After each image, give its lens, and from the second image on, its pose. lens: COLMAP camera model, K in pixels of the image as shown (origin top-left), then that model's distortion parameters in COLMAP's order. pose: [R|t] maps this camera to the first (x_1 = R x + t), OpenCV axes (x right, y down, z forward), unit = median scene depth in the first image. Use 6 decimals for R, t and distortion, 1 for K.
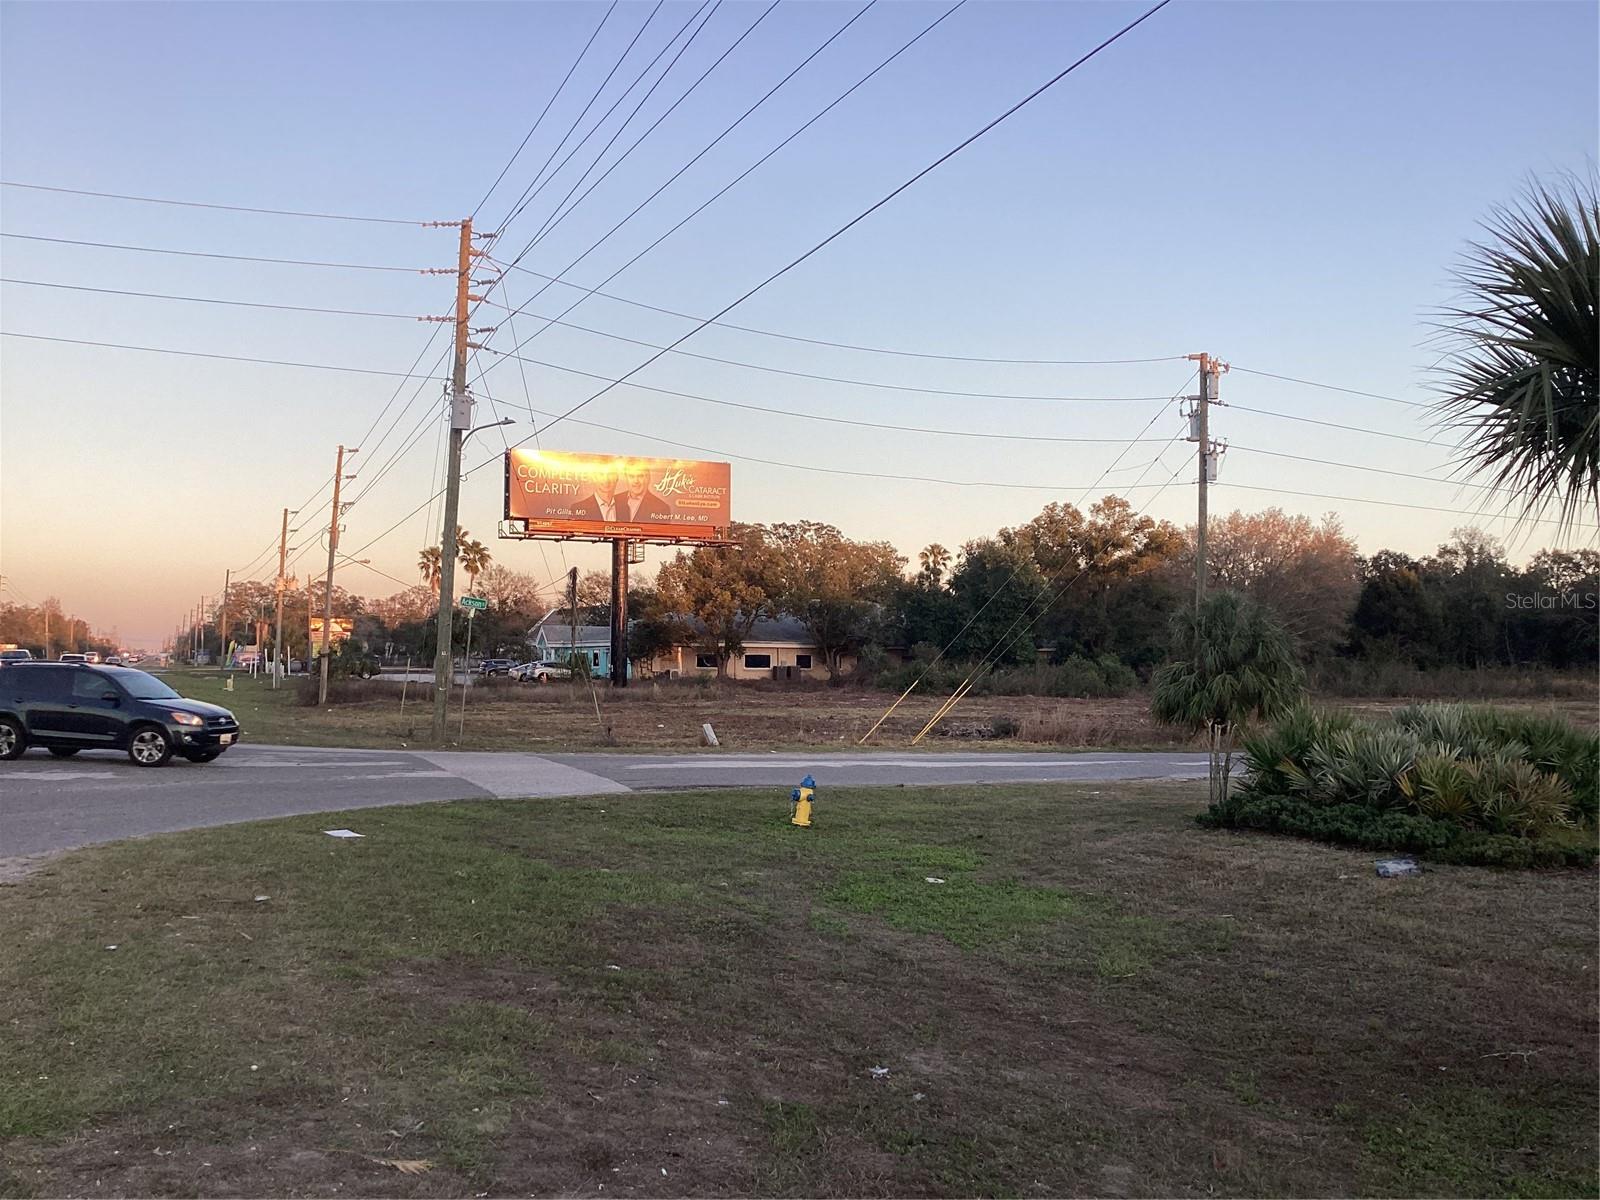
lens RADIAL K [[1444.0, 0, 804.6], [0, 1444.0, 611.2], [0, 0, 1]] dist [0.145707, -0.275719]
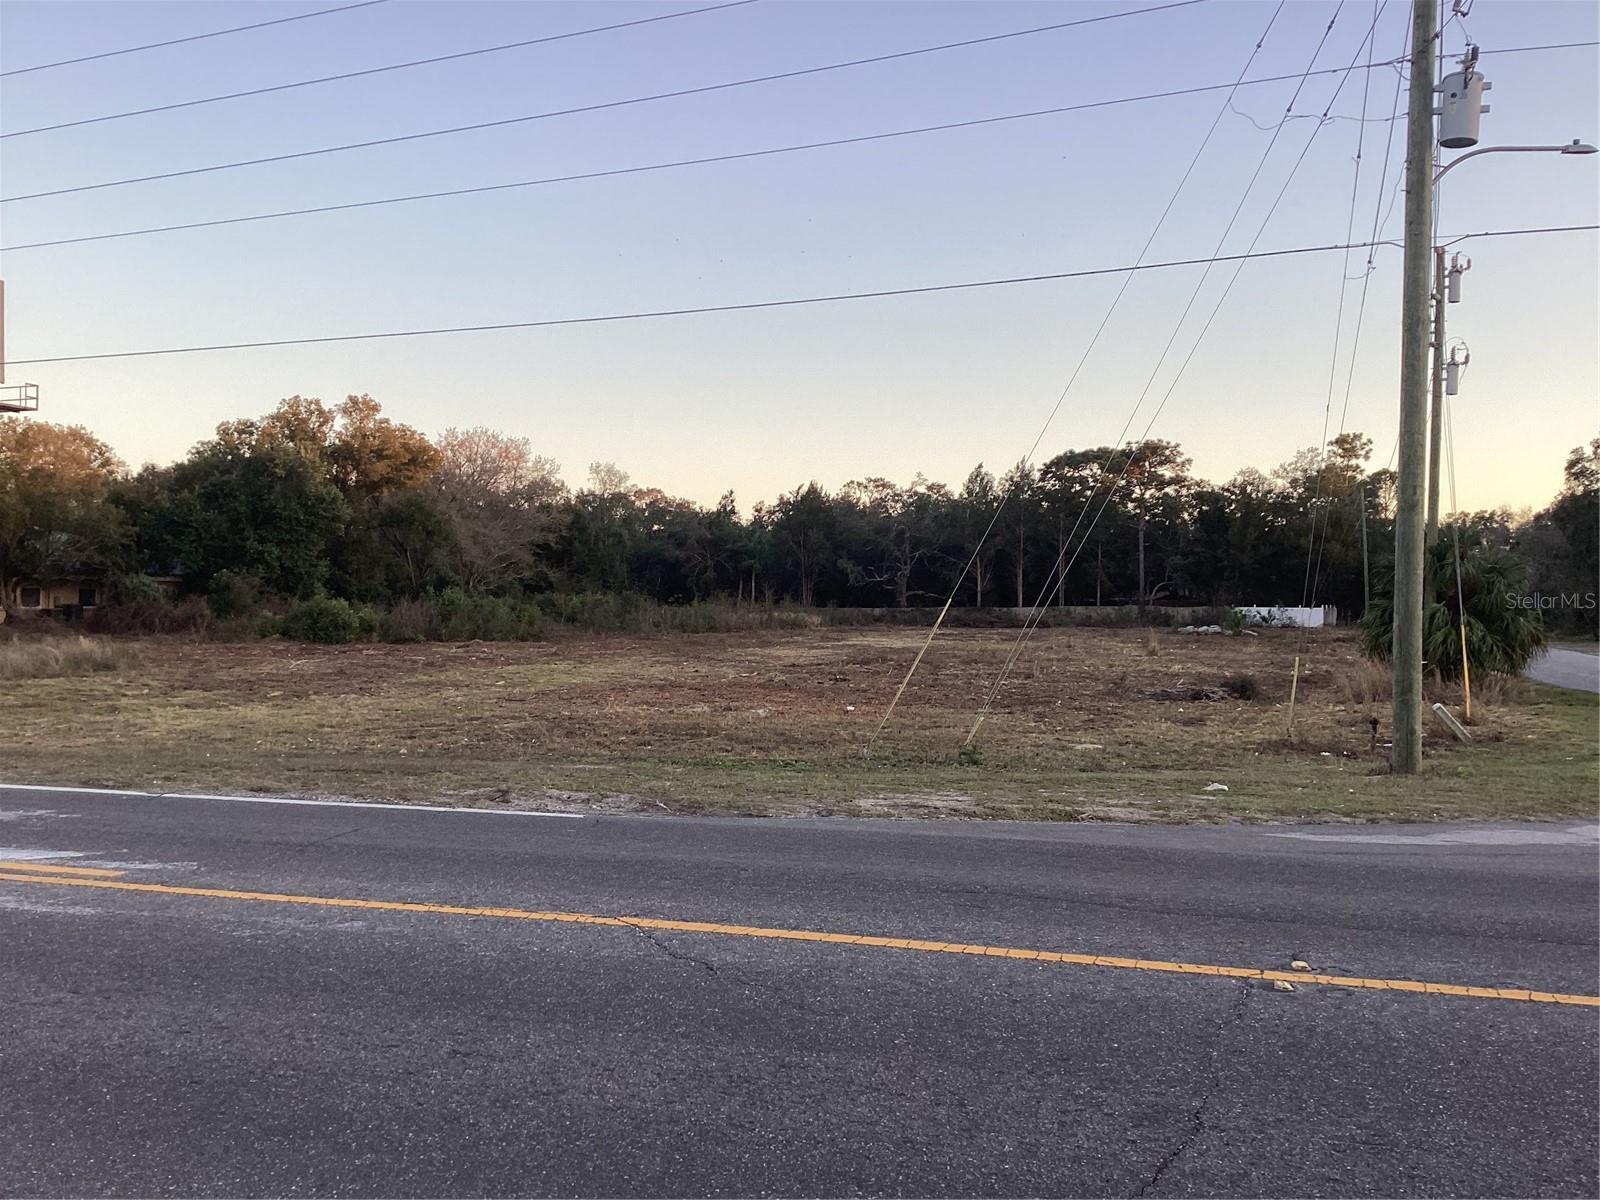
lens RADIAL K [[1444.0, 0, 804.6], [0, 1444.0, 611.2], [0, 0, 1]] dist [0.145707, -0.275719]
pose [[0.675047, -0.007895, 0.737732, -0.290579], [-0.026810, 0.999020, 0.035224, 0.008952], [-0.737287, -0.043556, 0.674174, 0.311582]]
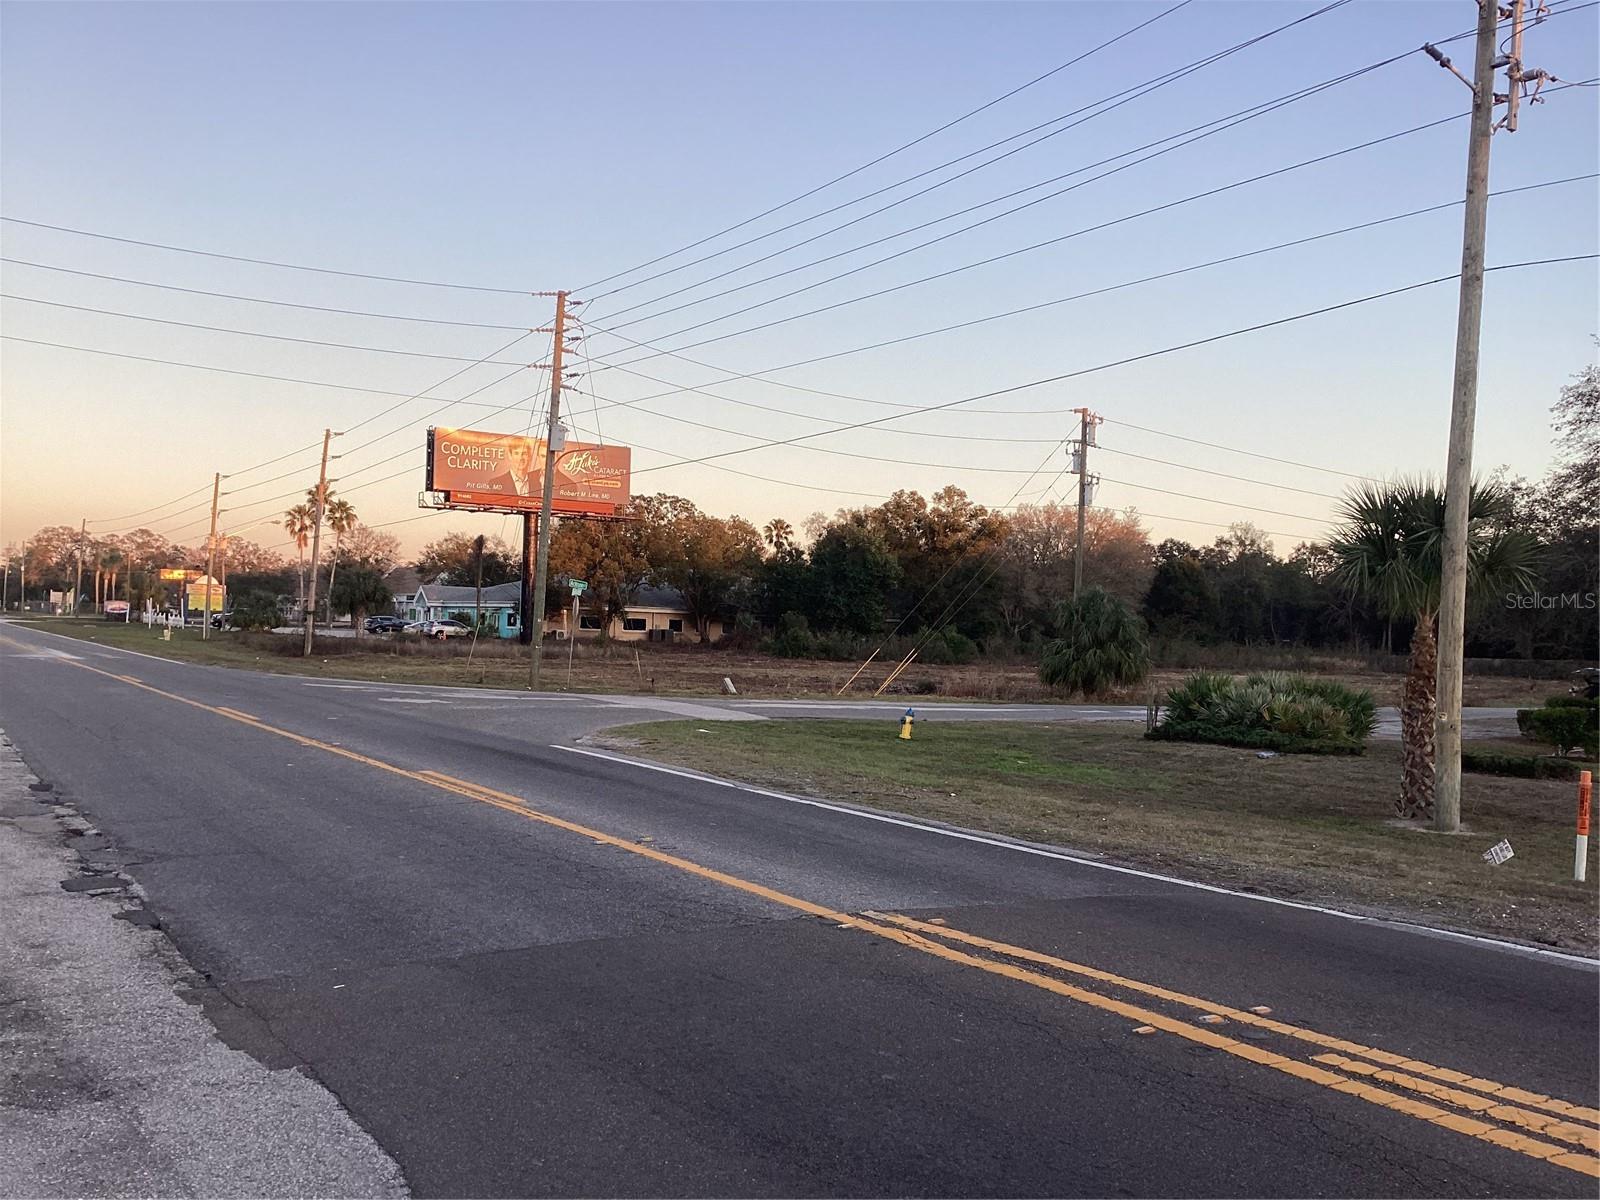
lens RADIAL K [[1444.0, 0, 804.6], [0, 1444.0, 611.2], [0, 0, 1]] dist [0.145707, -0.275719]
pose [[0.989388, 0.026695, 0.142827, -0.075700], [-0.030412, 0.999252, 0.023904, -0.006974], [-0.142082, -0.027994, 0.989459, -0.129292]]
